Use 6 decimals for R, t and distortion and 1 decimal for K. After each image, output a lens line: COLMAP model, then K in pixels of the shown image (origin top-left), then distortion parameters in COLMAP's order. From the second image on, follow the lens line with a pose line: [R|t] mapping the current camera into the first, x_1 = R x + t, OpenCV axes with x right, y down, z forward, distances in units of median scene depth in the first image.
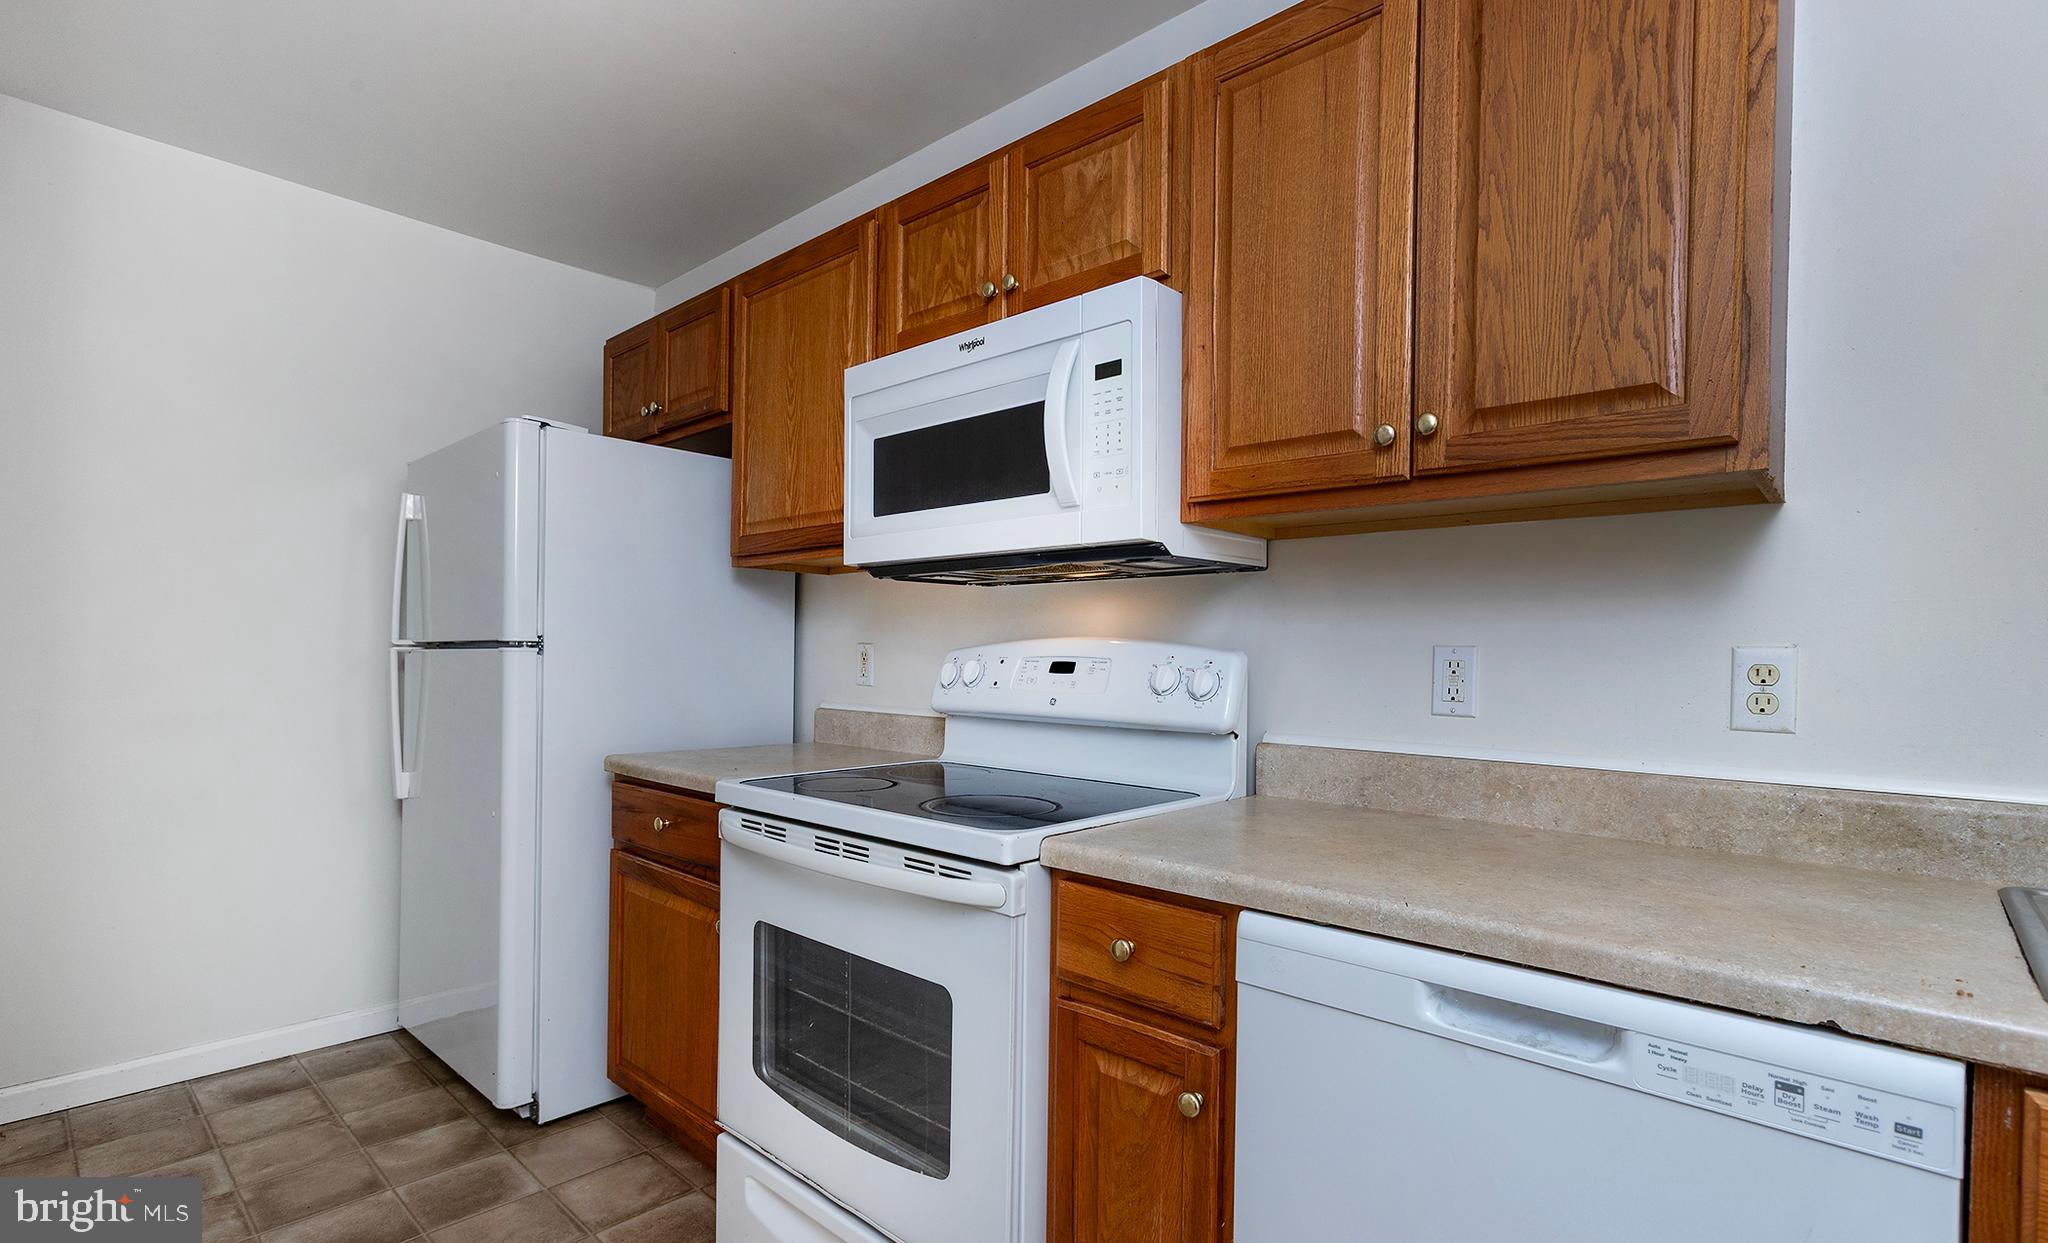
lens RADIAL K [[980.3, 0, 997.1], [0, 980.3, 642.2], [0, 0, 1]] dist [-0.002010, -0.000031]
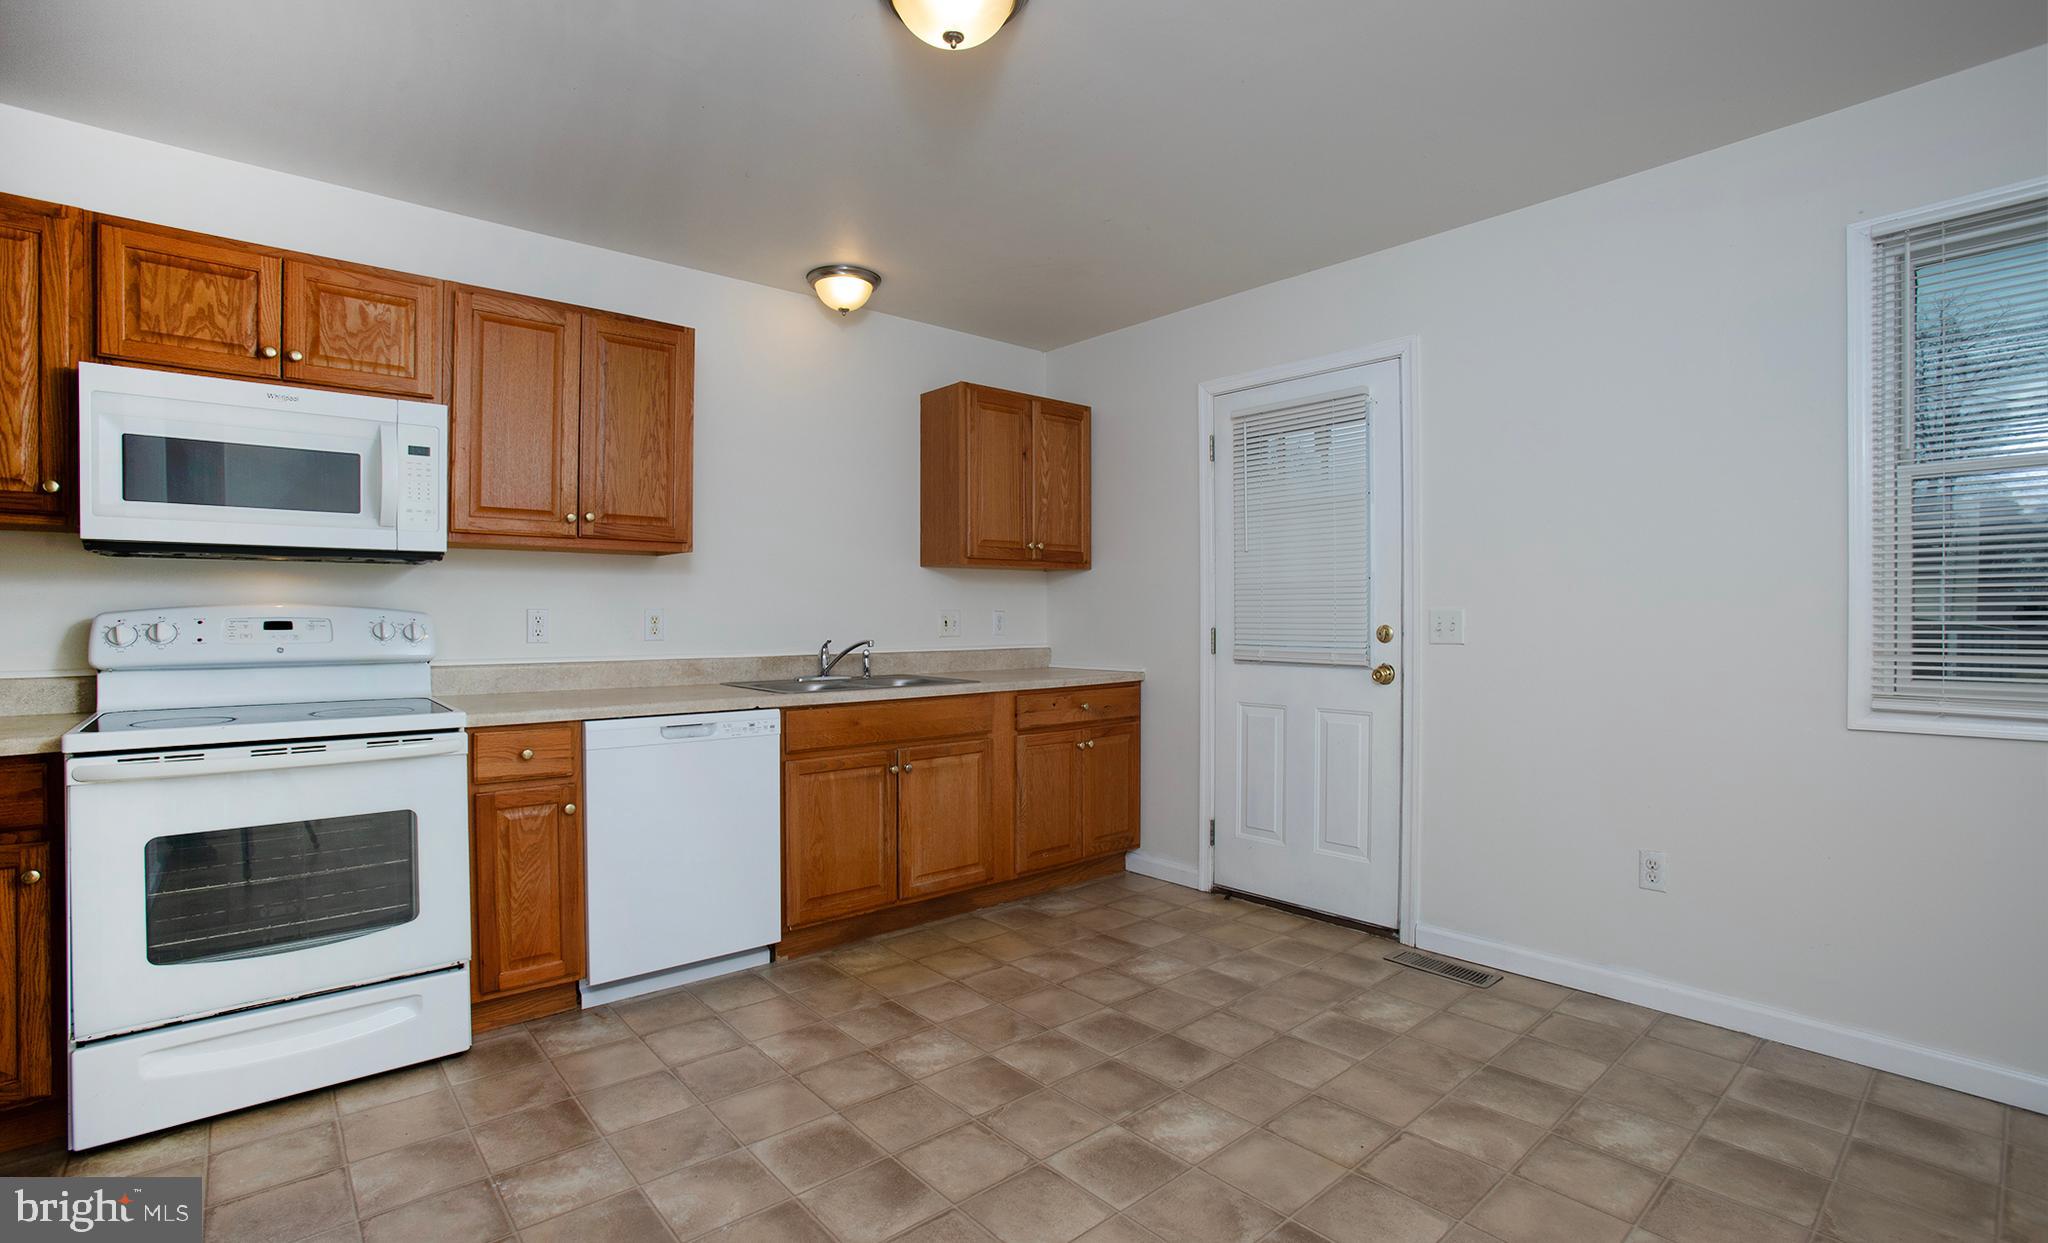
lens RADIAL K [[938.9, 0, 995.8], [0, 938.9, 560.7], [0, 0, 1]] dist [-0.063178, 0.022216]
pose [[0.118016, 0.040131, 0.992200, -1.383445], [-0.010823, 0.999176, -0.039126, -0.033354], [-0.992953, -0.006121, 0.118353, -0.201838]]
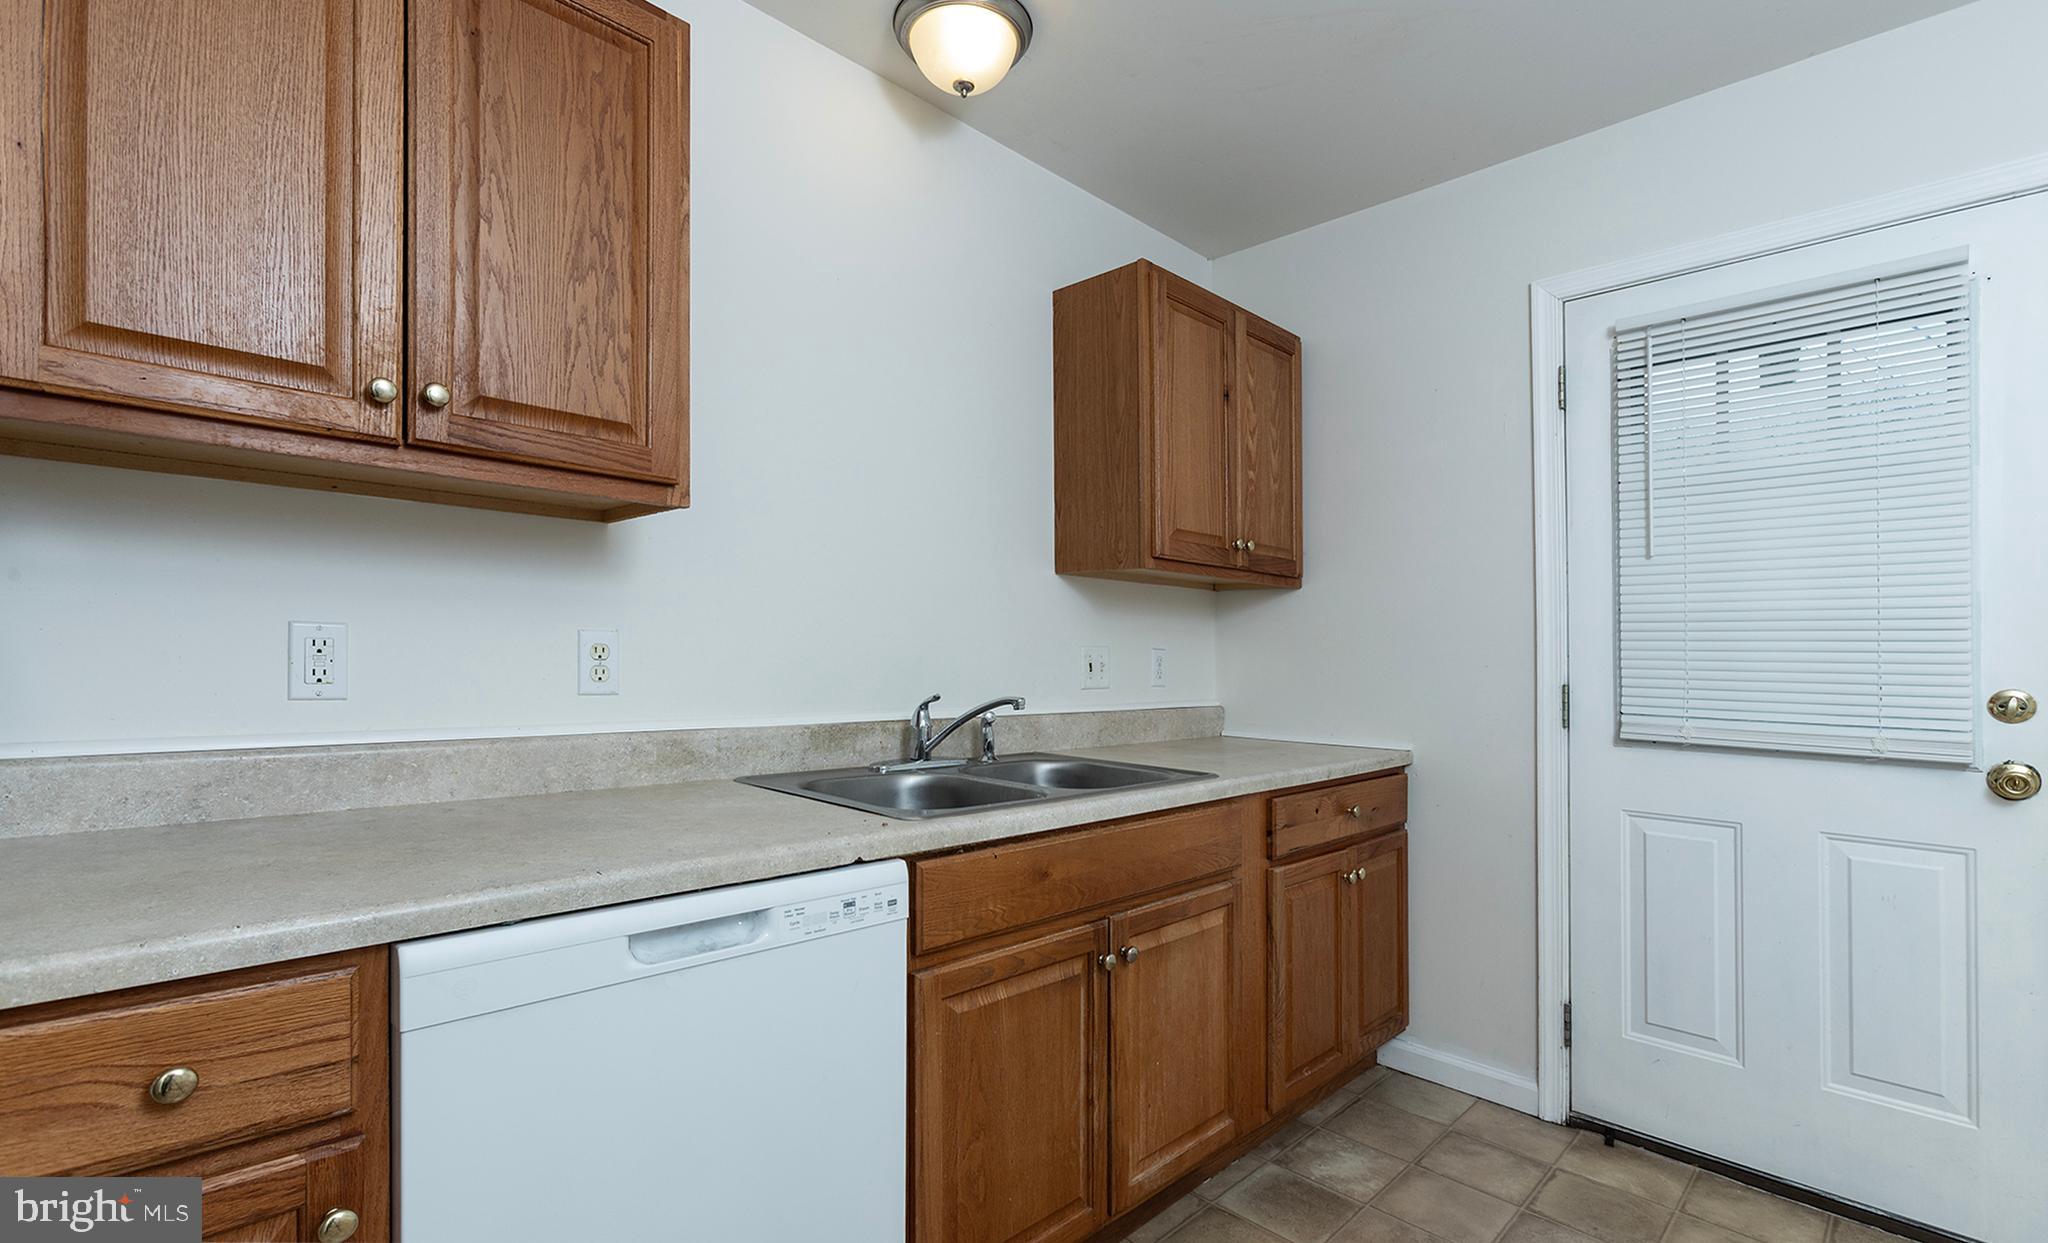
lens RADIAL K [[907.6, 0, 1022.0], [0, 907.6, 664.2], [0, 0, 1]] dist [-0.001253, 0.000274]
pose [[0.033189, -0.023671, 0.999169, -0.344271], [-0.032599, 0.999162, 0.024753, 0.001139], [-0.998917, -0.033393, 0.032389, 0.329565]]
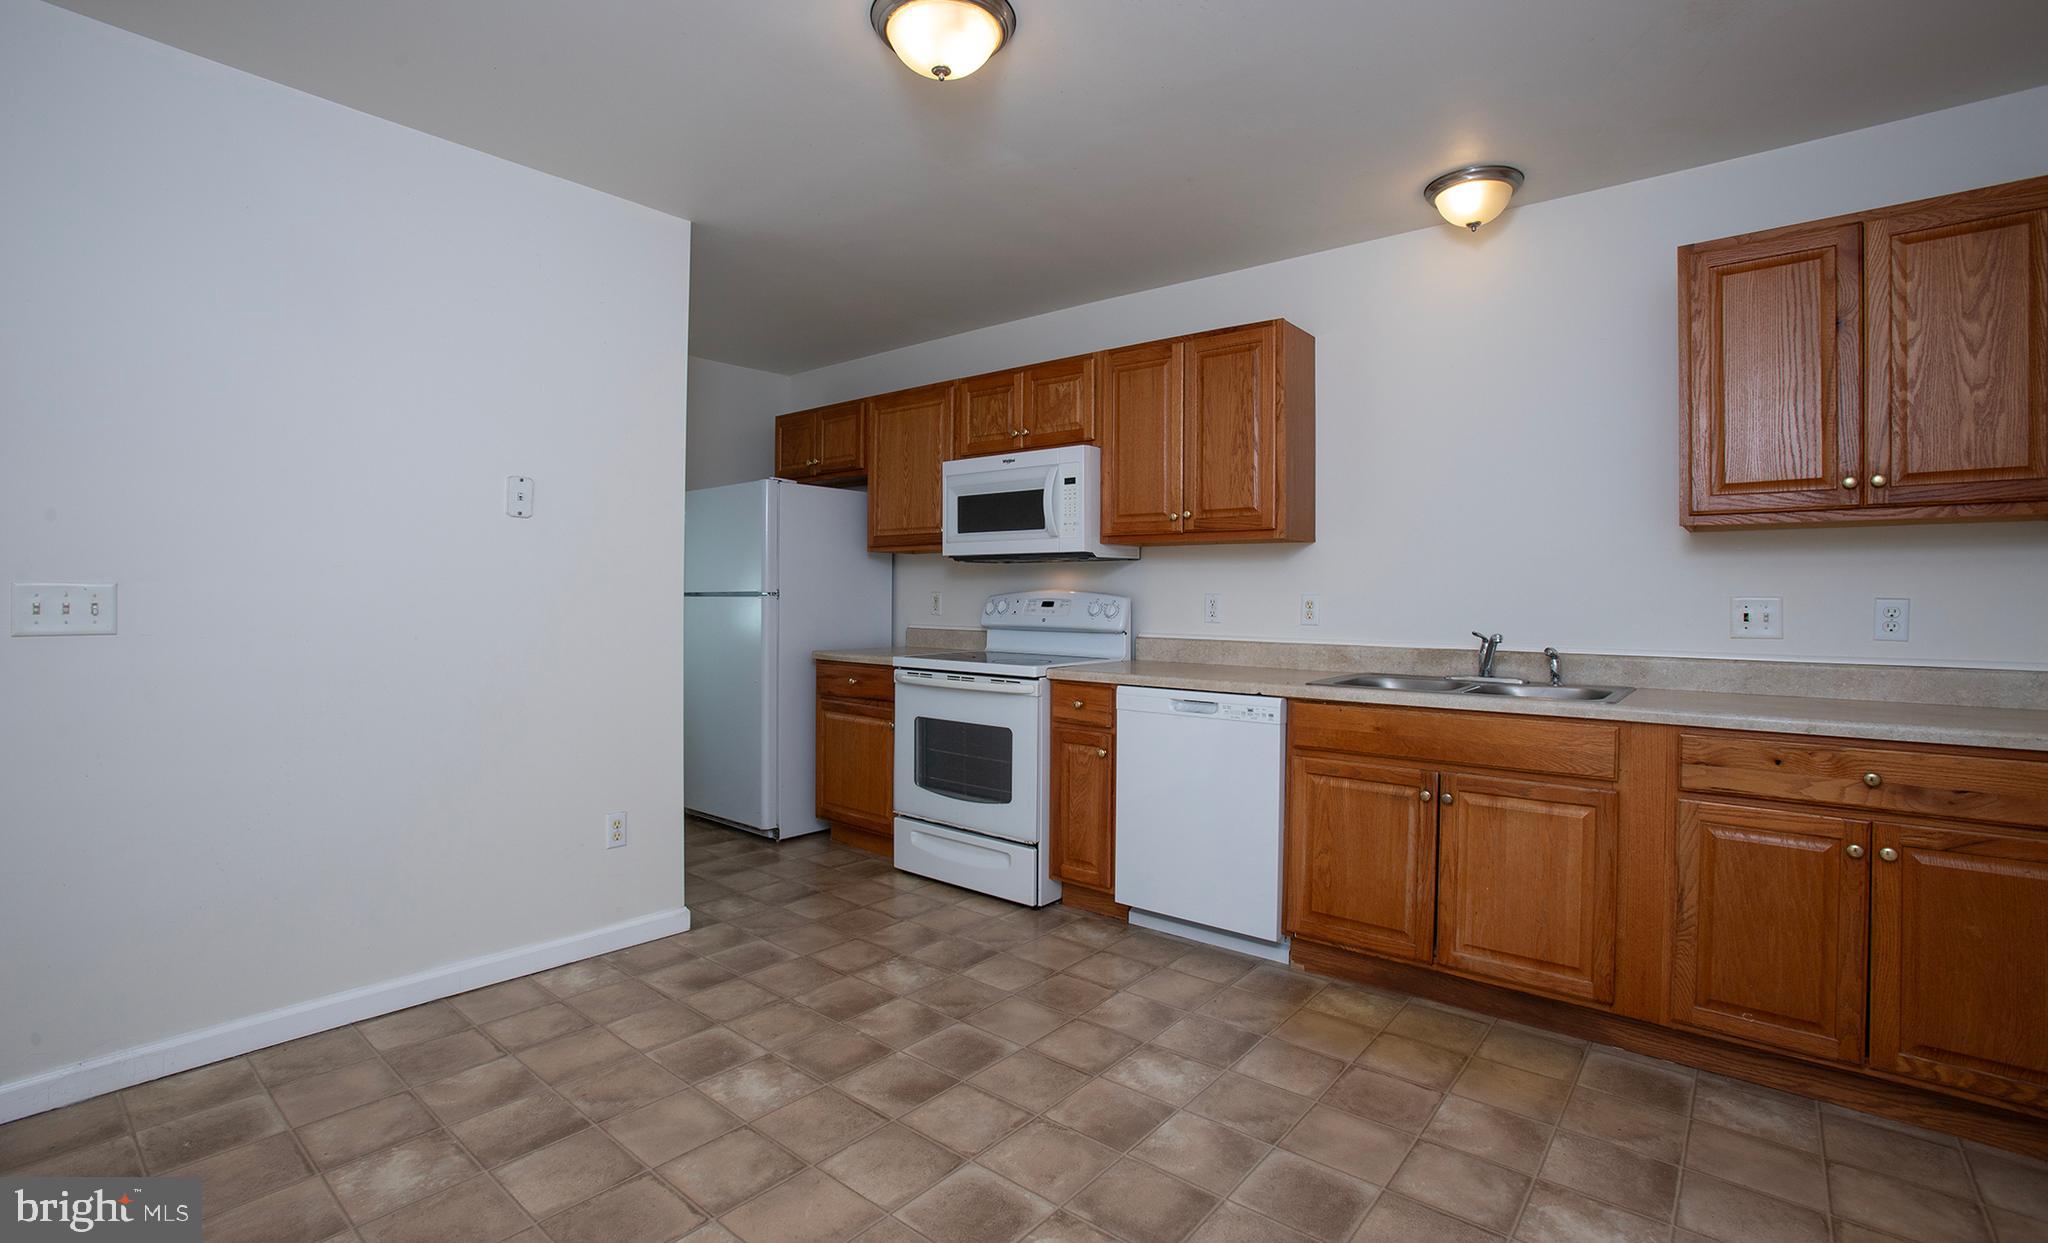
lens RADIAL K [[938.9, 0, 995.8], [0, 938.9, 560.7], [0, 0, 1]] dist [-0.063178, 0.022216]
pose [[0.998782, -0.002563, 0.049278, -0.184693], [0.003824, 0.999667, -0.025516, -0.021813], [-0.049196, 0.025673, 0.998459, -1.300150]]
